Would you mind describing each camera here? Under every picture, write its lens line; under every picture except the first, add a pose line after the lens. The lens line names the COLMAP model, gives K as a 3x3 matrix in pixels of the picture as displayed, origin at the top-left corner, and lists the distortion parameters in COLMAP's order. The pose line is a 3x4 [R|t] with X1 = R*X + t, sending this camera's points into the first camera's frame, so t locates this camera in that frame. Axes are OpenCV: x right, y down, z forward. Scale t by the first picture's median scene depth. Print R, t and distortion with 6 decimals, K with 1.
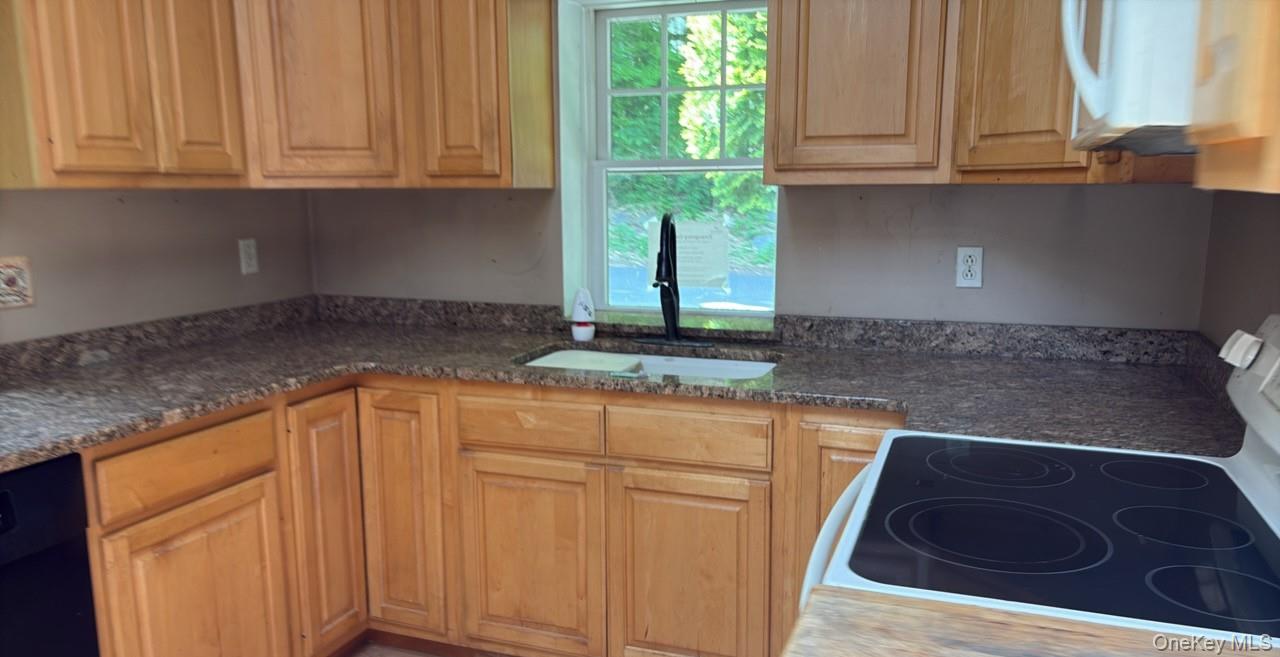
lens RADIAL K [[937.2, 0, 629.4], [0, 937.2, 354.2], [0, 0, 1]] dist [0.049138, -0.025176]
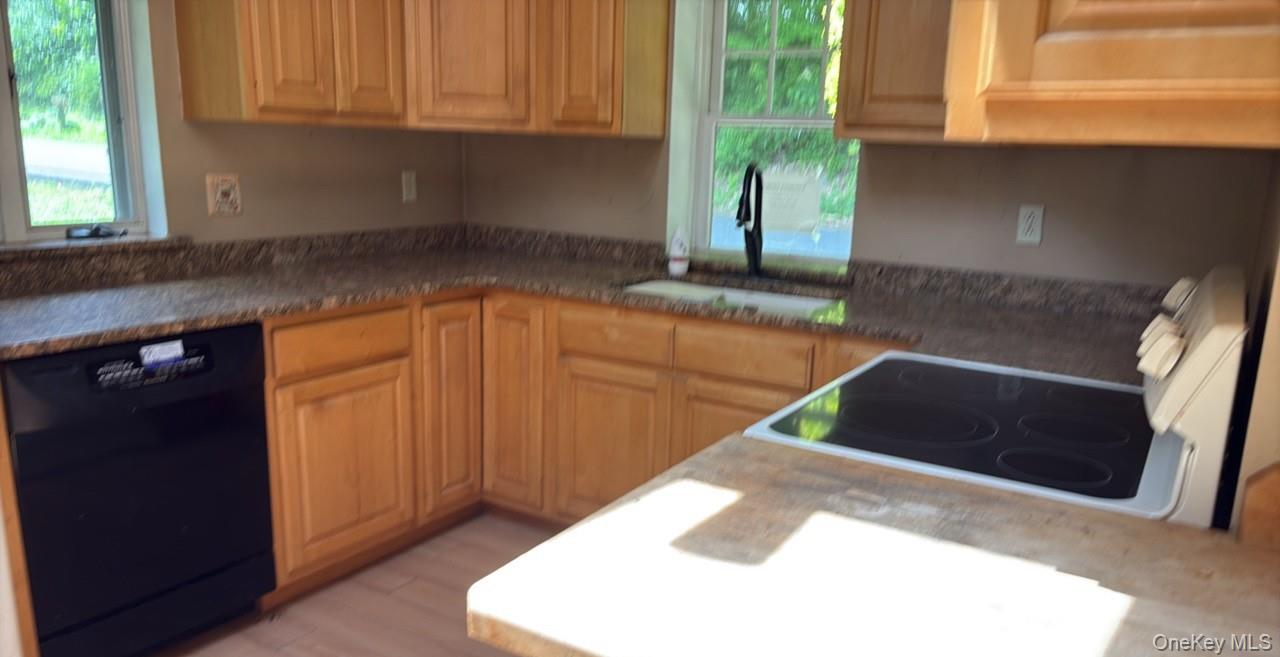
lens RADIAL K [[937.2, 0, 642.1], [0, 937.2, 359.2], [0, 0, 1]] dist [0.049138, -0.025176]
pose [[0.981401, 0.078291, -0.175277, 0.135055], [-0.069719, 0.996074, 0.054549, 0.034747], [0.178860, -0.041315, 0.983007, -0.154453]]
